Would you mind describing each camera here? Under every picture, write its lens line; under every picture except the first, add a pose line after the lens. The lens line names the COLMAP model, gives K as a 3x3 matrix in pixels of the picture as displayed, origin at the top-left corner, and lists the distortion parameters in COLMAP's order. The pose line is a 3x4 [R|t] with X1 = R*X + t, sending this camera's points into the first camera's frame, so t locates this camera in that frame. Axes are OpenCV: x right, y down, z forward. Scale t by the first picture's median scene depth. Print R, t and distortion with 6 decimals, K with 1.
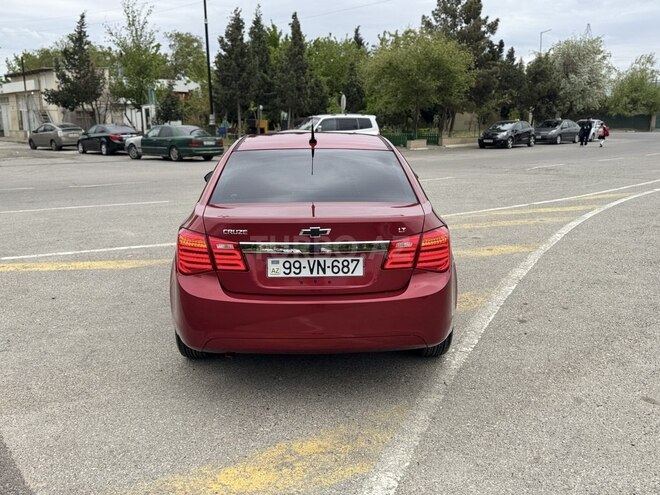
lens RADIAL K [[590.5, 0, 326.3], [0, 590.5, 247.5], [0, 0, 1]] dist [0.151073, -0.280772]
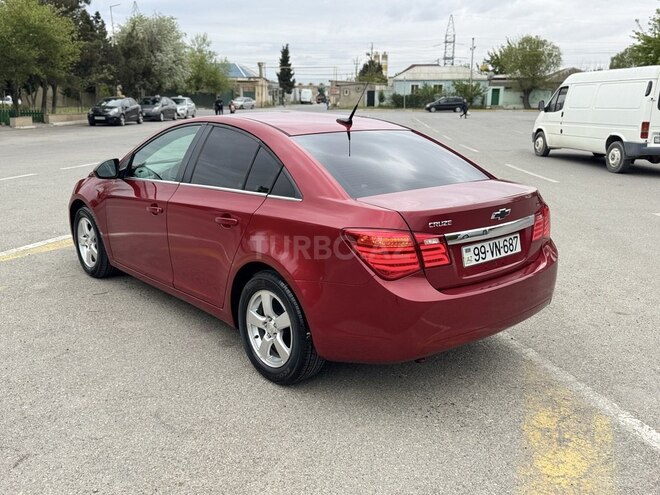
lens RADIAL K [[593.7, 0, 331.4], [0, 593.7, 248.3], [0, 0, 1]] dist [0.153897, -0.296738]
pose [[0.772224, -0.144941, 0.618597, -0.098866], [0.121814, 0.989344, 0.079743, -0.009560], [-0.623563, 0.013774, 0.781651, 0.044154]]
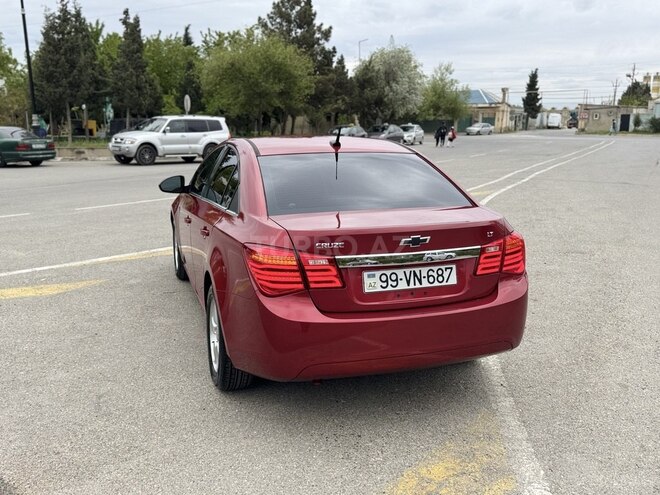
lens RADIAL K [[593.7, 0, 331.4], [0, 593.7, 248.3], [0, 0, 1]] dist [0.153897, -0.296738]
pose [[0.956175, -0.054252, 0.287727, -0.047447], [0.055567, 0.998448, 0.003599, -0.002876], [-0.287476, 0.012547, 0.957706, 0.015041]]
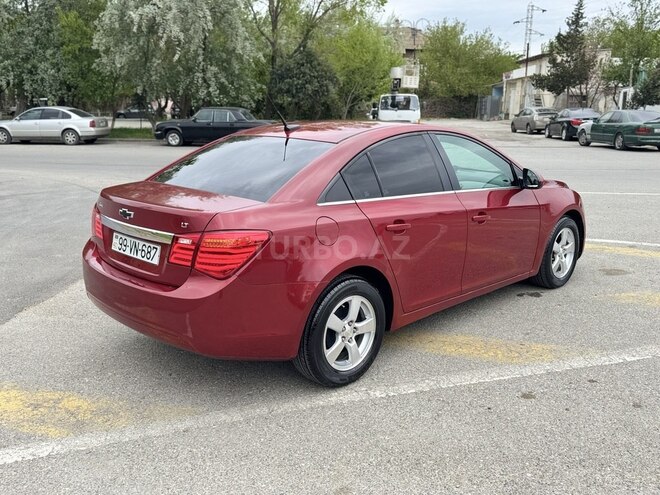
lens RADIAL K [[593.7, 0, 331.4], [0, 593.7, 248.3], [0, 0, 1]] dist [0.153897, -0.296738]
pose [[0.691983, 0.173532, -0.700747, 0.111891], [-0.155616, 0.983715, 0.089936, -0.013398], [0.704942, 0.046813, 0.707718, 0.057299]]
